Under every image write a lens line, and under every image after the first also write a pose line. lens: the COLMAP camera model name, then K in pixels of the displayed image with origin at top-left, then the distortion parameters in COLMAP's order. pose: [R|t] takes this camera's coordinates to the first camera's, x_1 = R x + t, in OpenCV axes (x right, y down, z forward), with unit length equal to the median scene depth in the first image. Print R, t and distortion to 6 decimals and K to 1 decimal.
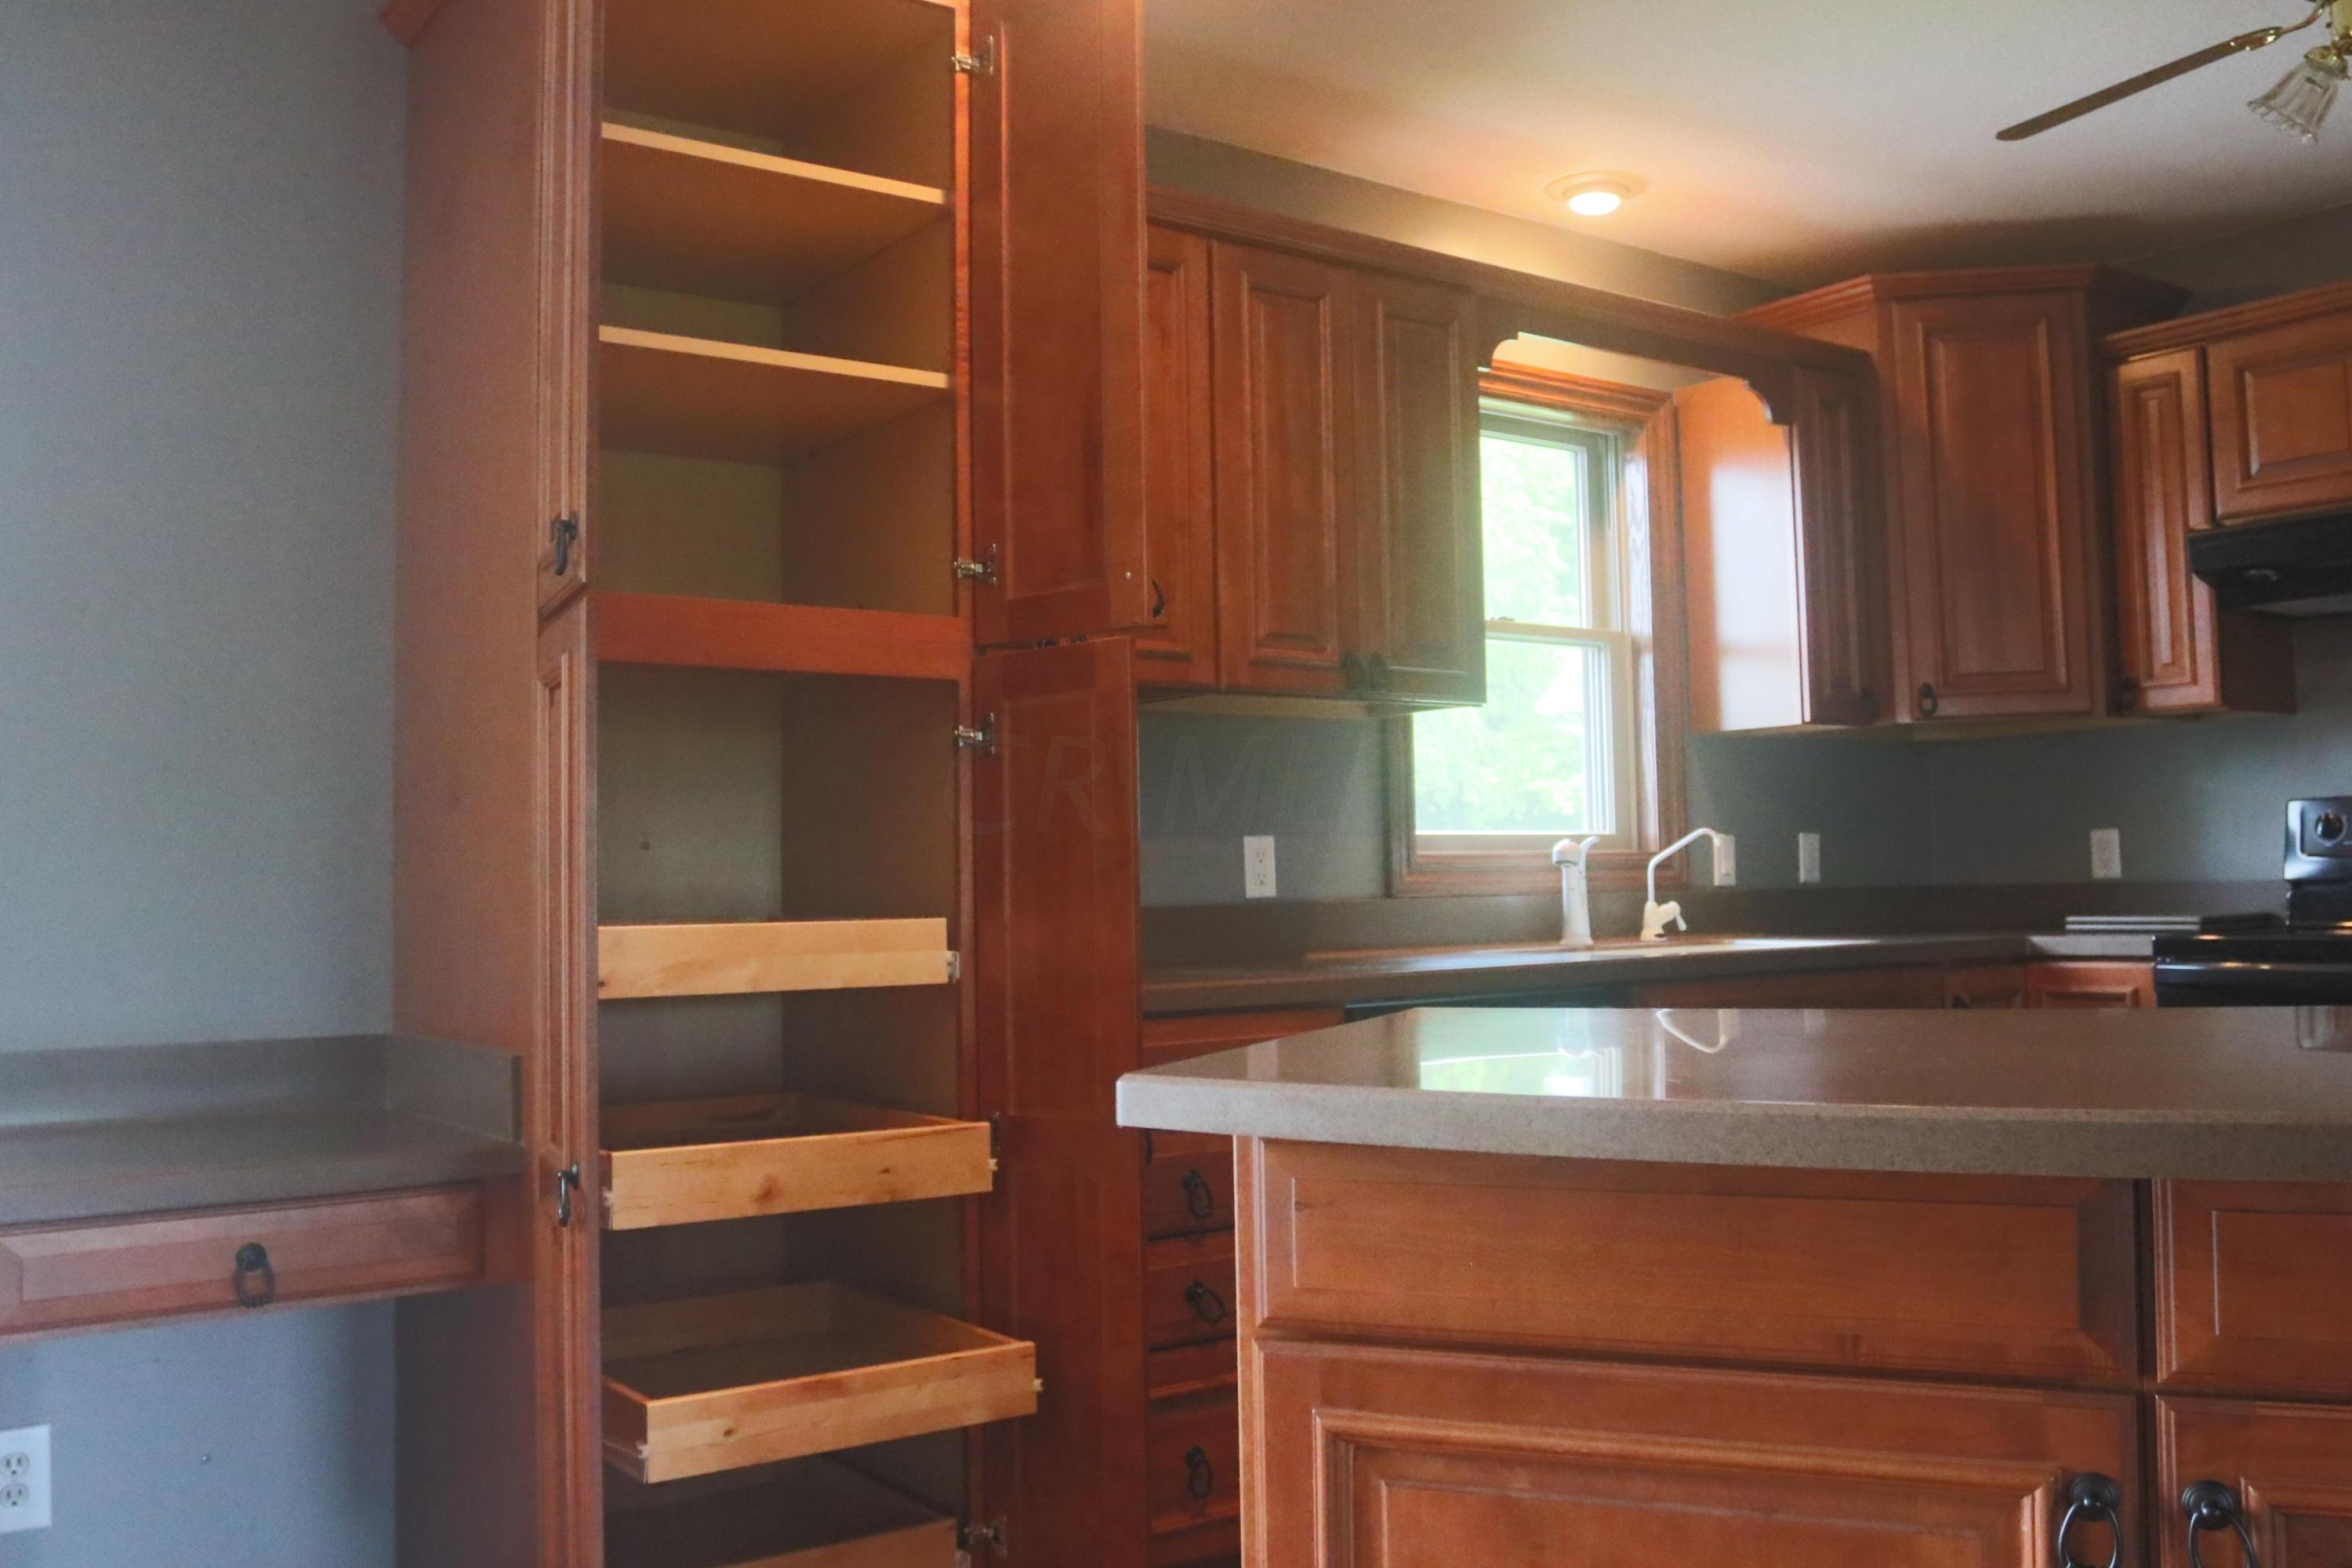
lens RADIAL K [[2078.3, 0, 1169.7], [0, 2078.3, 786.5], [0, 0, 1]] dist [-0.091544, 0.069801]
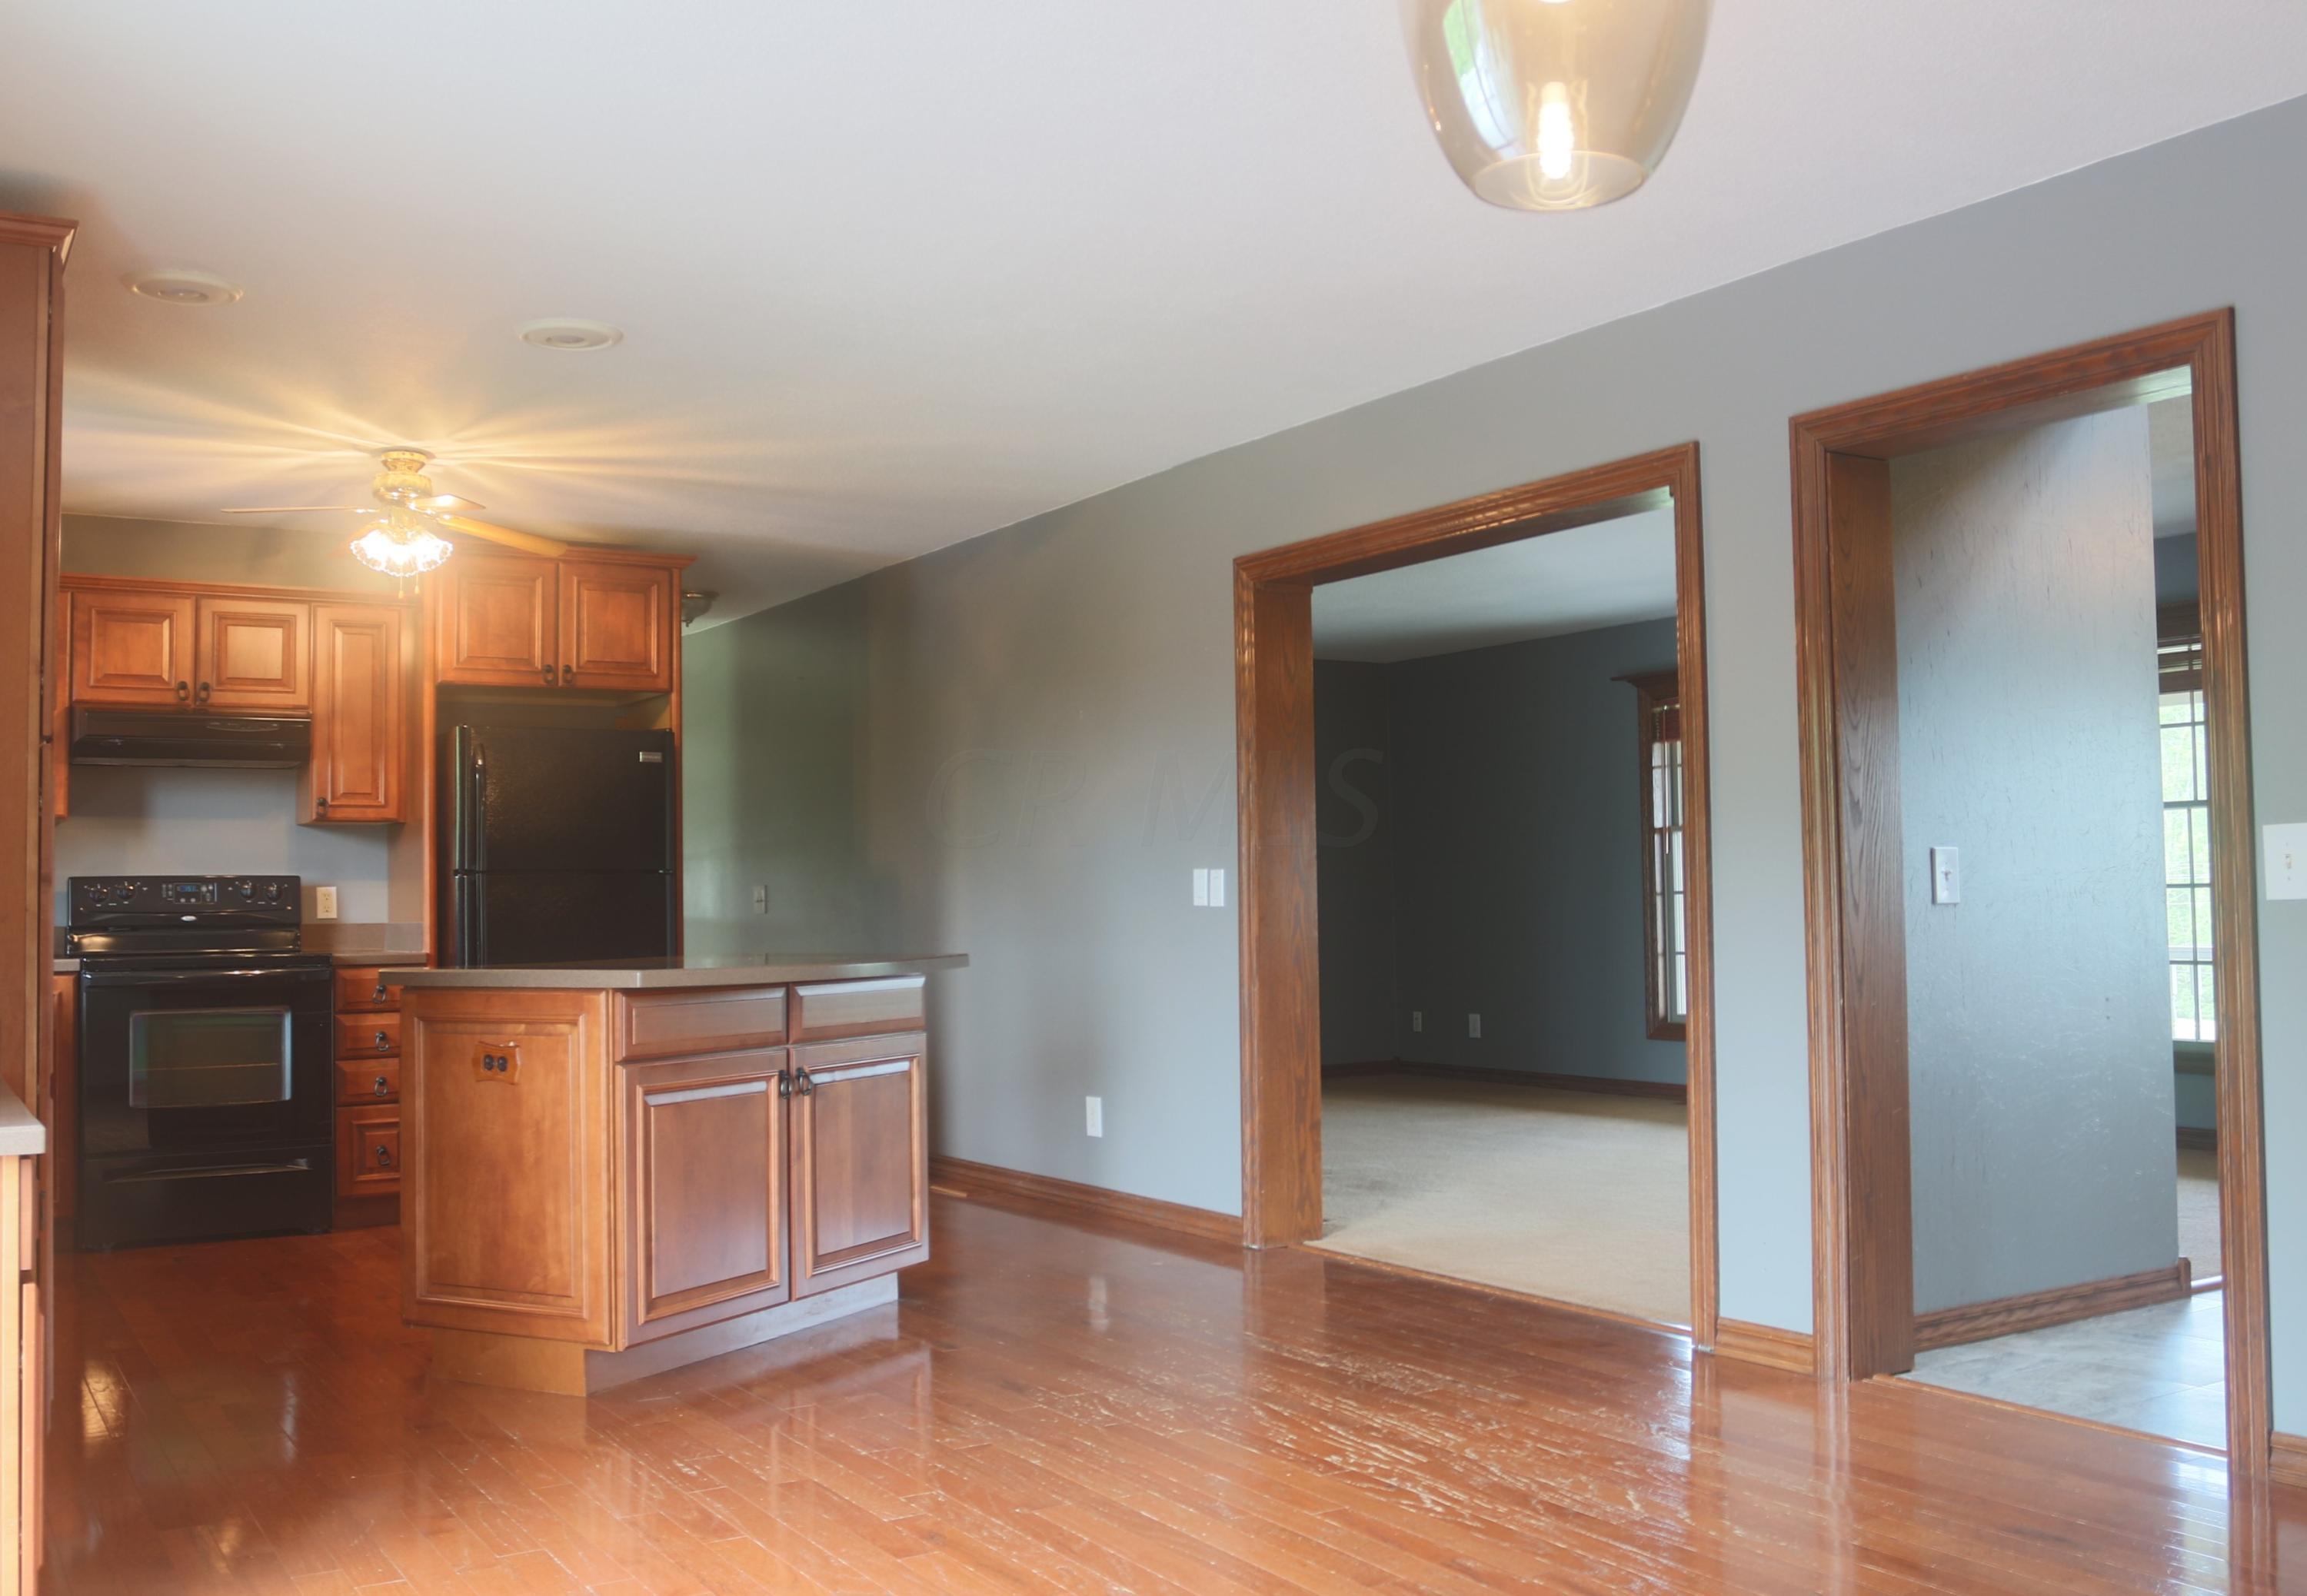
lens RADIAL K [[2125.6, 0, 1141.5], [0, 2125.6, 806.3], [0, 0, 1]] dist [-0.067612, 0.000000]
pose [[0.085962, 0.066911, 0.994049, -1.138099], [-0.038190, 0.997230, -0.063823, 0.026645], [-0.995566, -0.032476, 0.088279, 0.007862]]
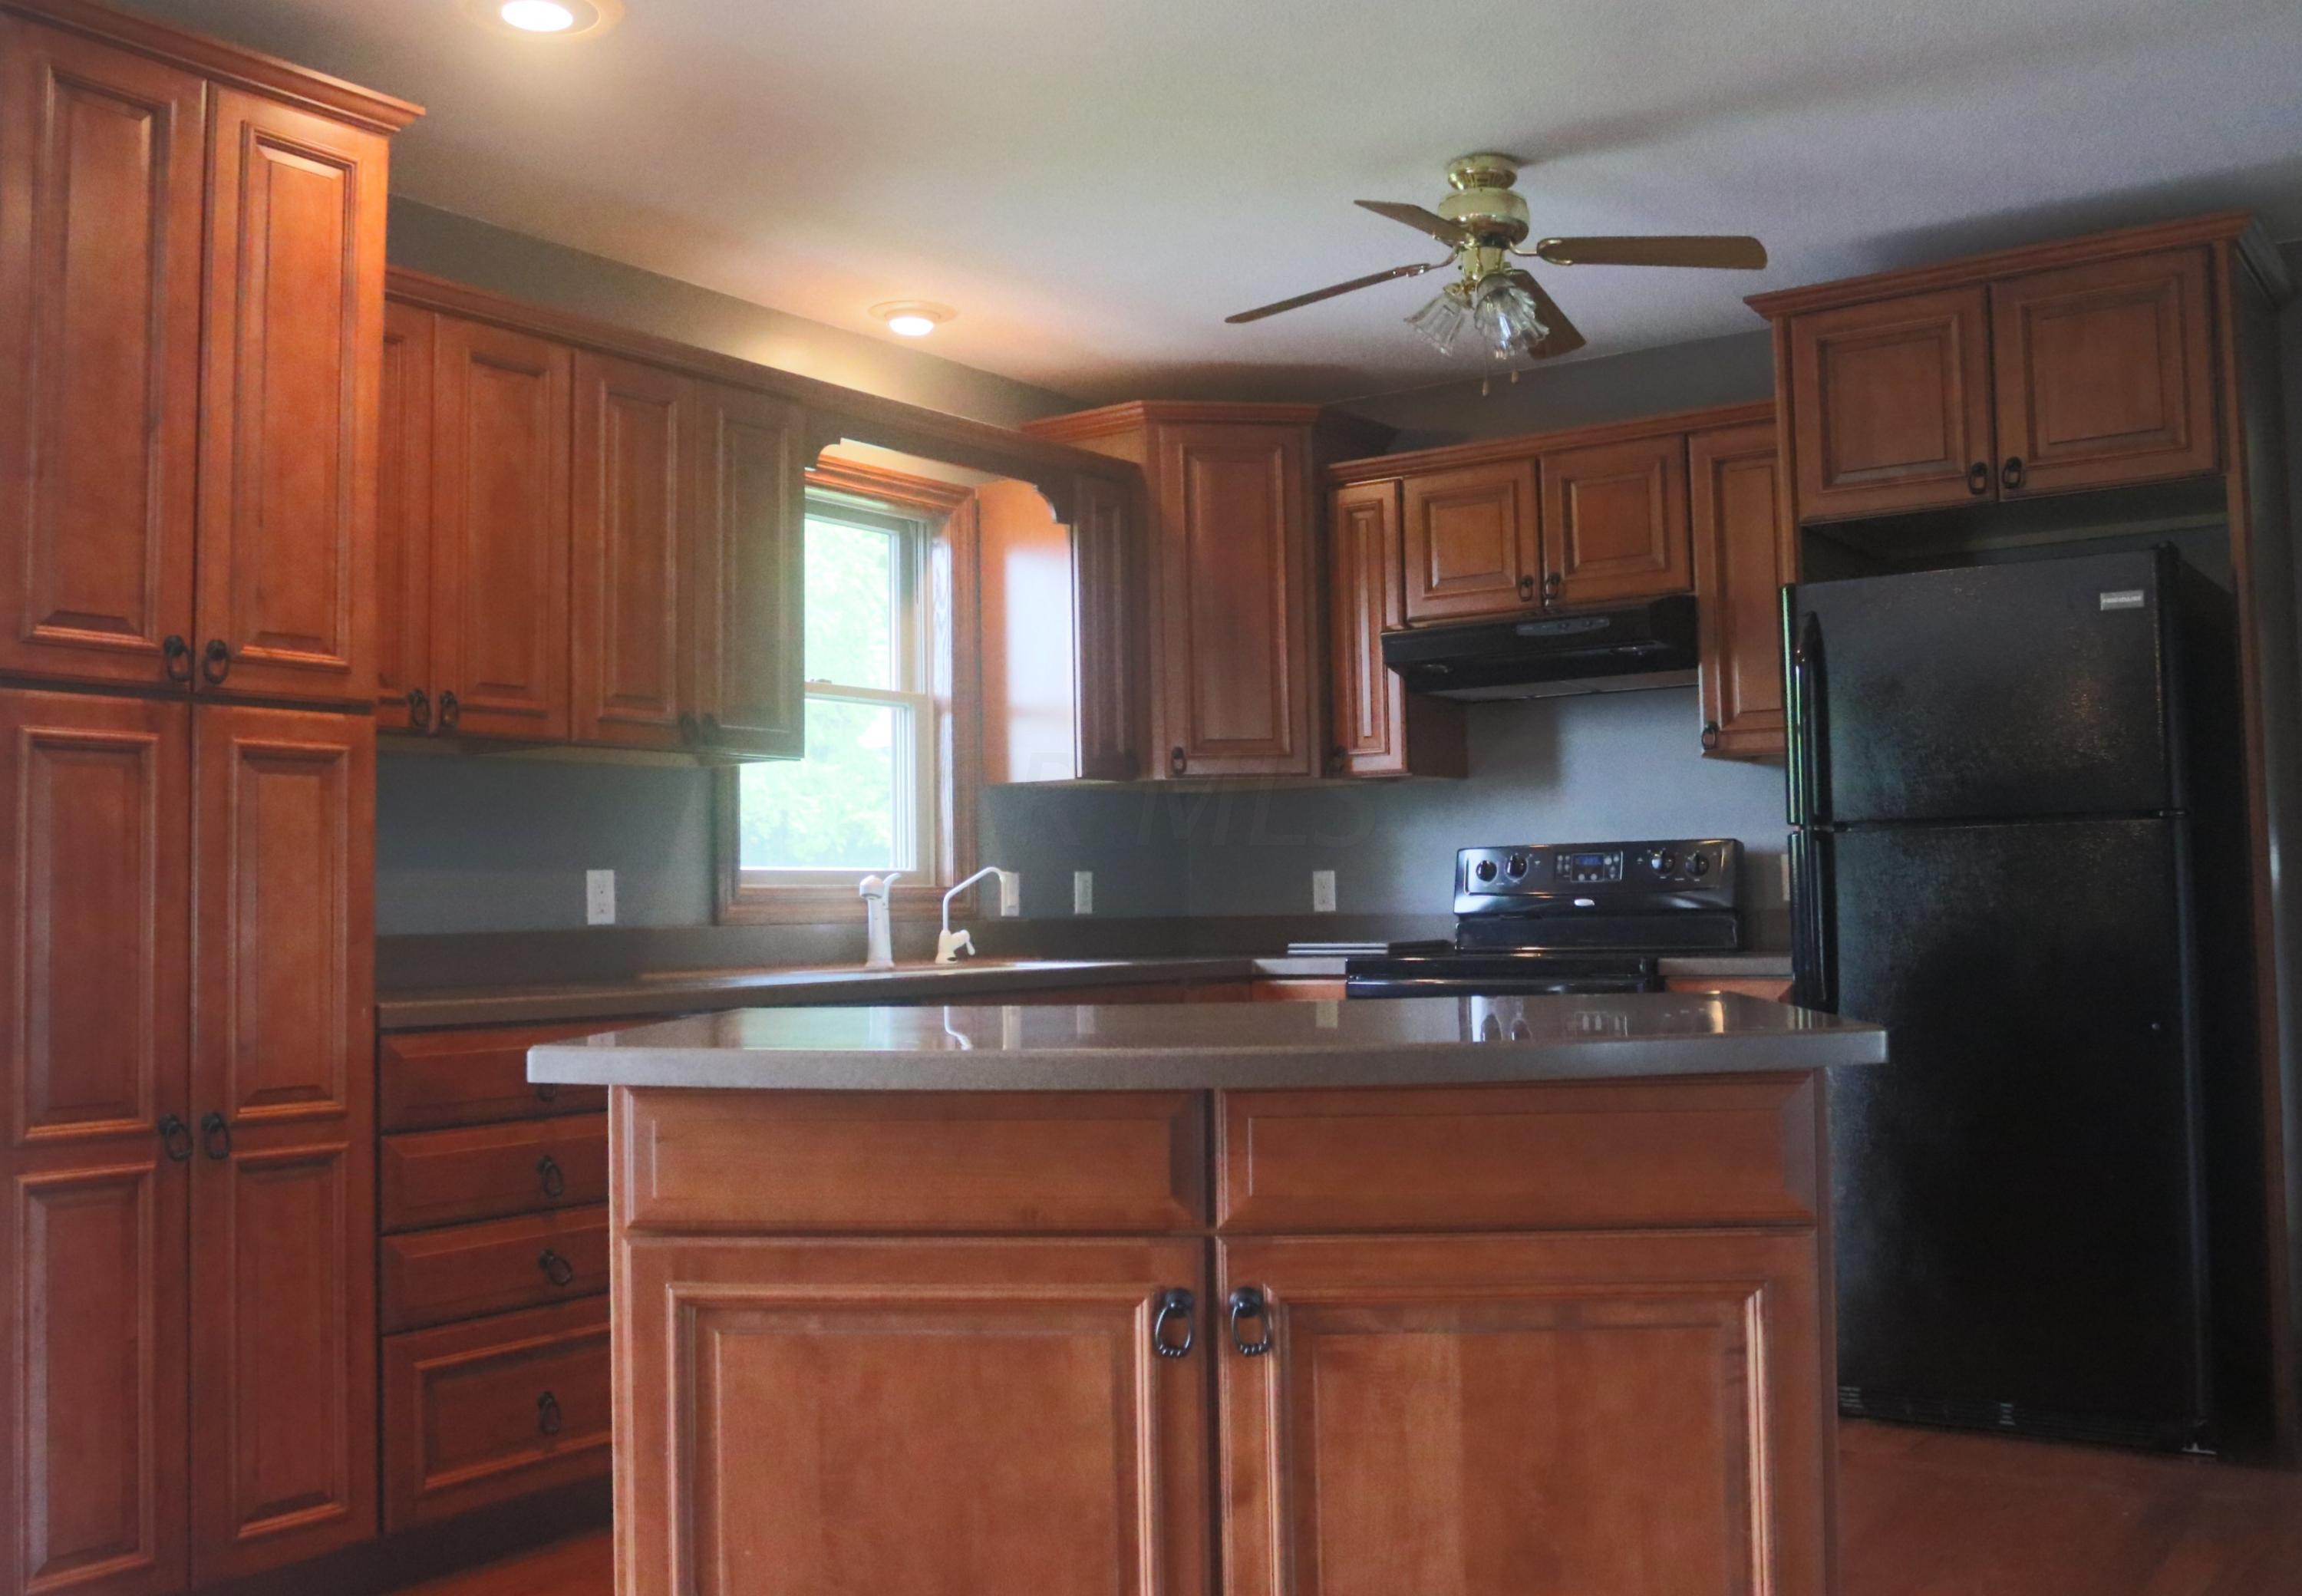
lens RADIAL K [[2121.2, 0, 1202.2], [0, 2121.2, 790.6], [0, 0, 1]] dist [-0.067612, 0.000000]
pose [[0.944275, 0.021599, 0.328447, -0.025091], [-0.017726, 0.999734, -0.014782, -0.007908], [-0.328679, 0.008136, 0.944407, -0.187706]]
